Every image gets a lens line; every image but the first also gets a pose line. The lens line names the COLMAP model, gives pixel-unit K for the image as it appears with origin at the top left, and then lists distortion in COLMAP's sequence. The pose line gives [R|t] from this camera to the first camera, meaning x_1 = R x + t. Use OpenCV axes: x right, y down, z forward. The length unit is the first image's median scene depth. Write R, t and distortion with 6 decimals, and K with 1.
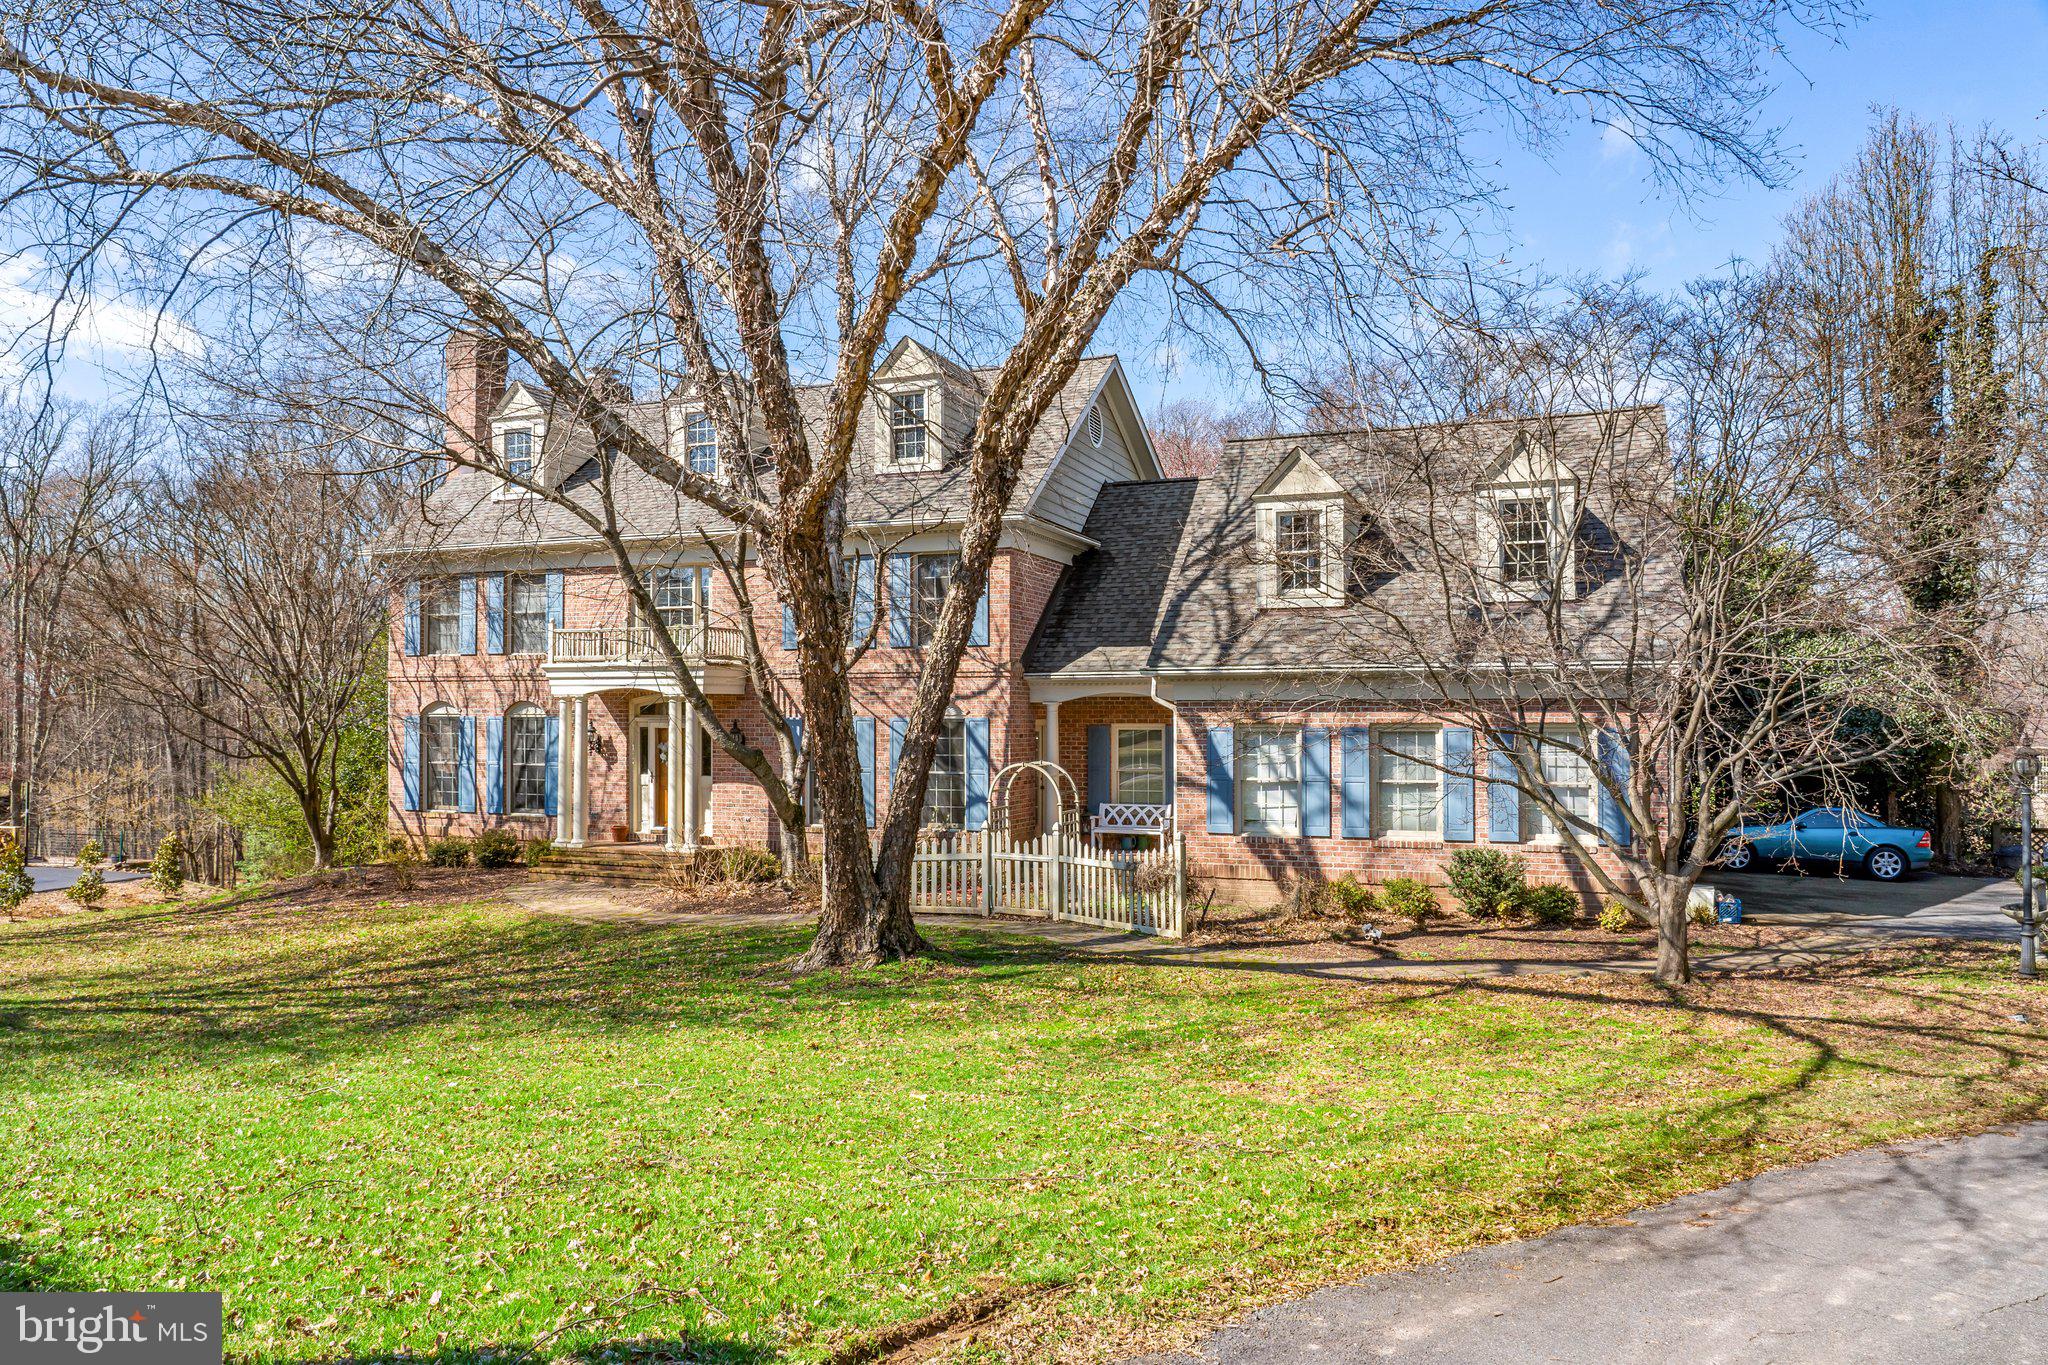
lens RADIAL K [[1153.6, 0, 918.0], [0, 1153.6, 653.7], [0, 0, 1]] dist [-0.000899, -0.000981]
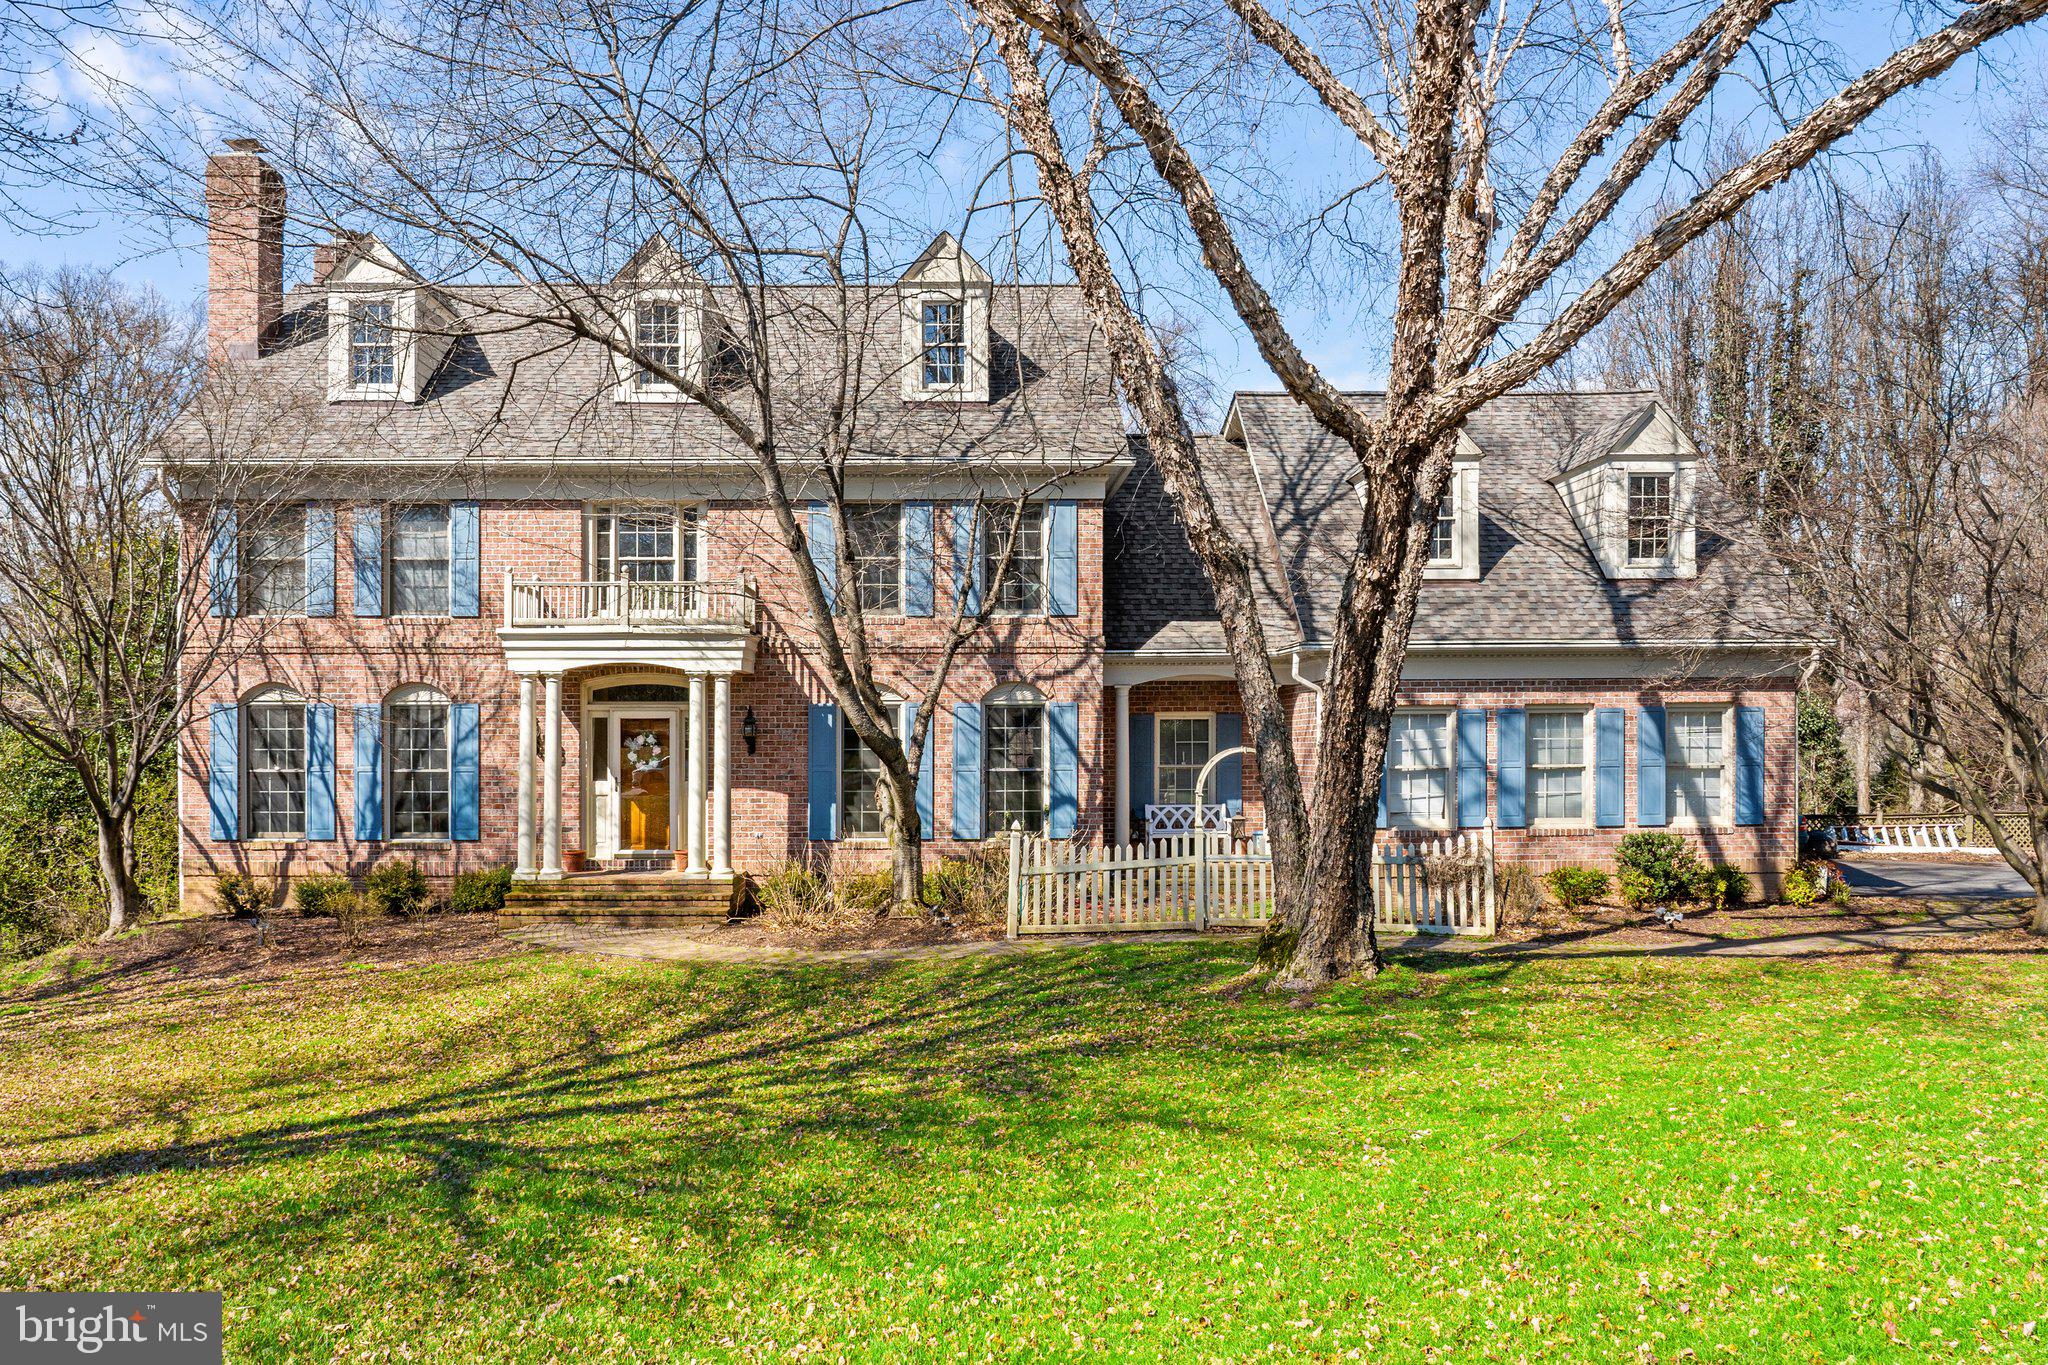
lens RADIAL K [[1392.7, 0, 1006.8], [0, 1392.7, 660.8], [0, 0, 1]] dist [-0.033889, -0.005626]
pose [[0.941132, 0.009480, 0.337908, -0.318521], [-0.012282, 0.999906, 0.006153, 0.019758], [-0.337817, -0.009941, 0.941159, 0.072708]]
